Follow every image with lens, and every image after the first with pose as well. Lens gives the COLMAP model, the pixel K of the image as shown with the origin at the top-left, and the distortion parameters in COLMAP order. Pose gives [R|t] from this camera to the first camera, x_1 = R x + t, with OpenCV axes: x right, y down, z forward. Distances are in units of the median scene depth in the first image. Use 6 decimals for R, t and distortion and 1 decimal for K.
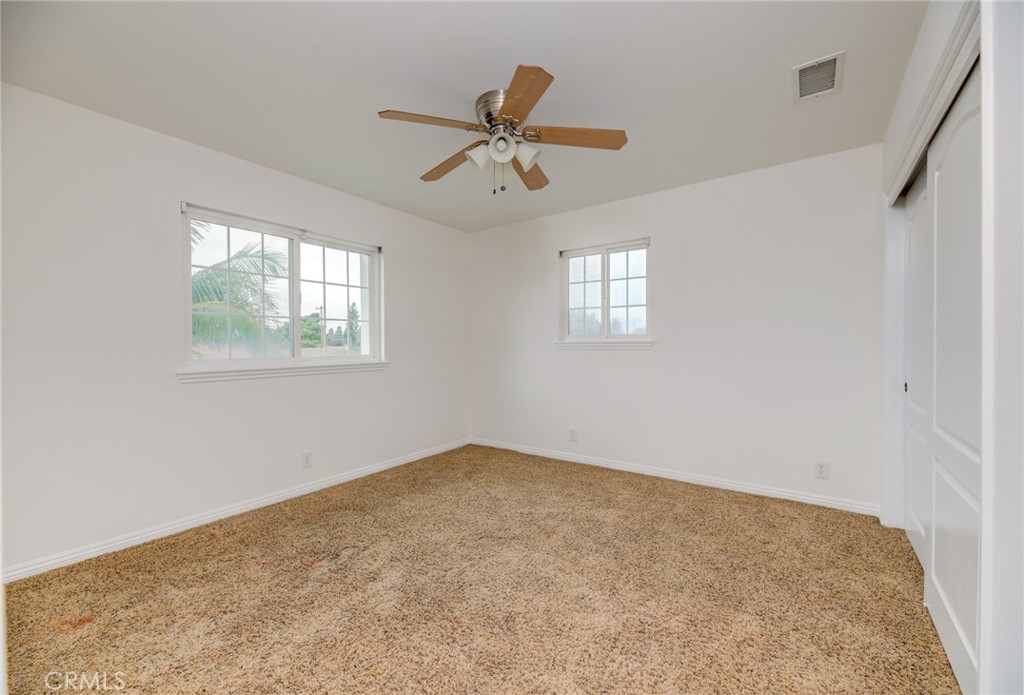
lens RADIAL K [[422.1, 0, 512.0], [0, 422.1, 347.5], [0, 0, 1]] dist [0.000376, 0.000000]
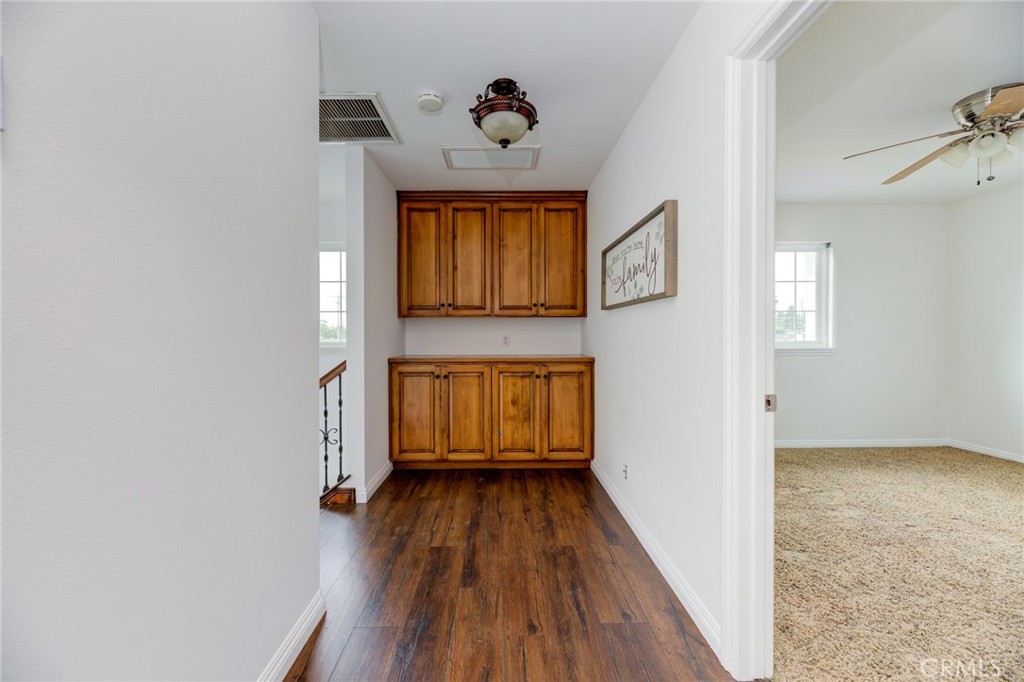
lens RADIAL K [[409.2, 0, 508.2], [0, 409.2, 342.1], [0, 0, 1]] dist [-0.000433, -0.000720]
pose [[0.594223, 0.013512, -0.804187, 0.067563], [-0.002791, 0.999887, 0.014738, 0.006916], [0.804296, -0.006513, 0.594194, -0.423088]]
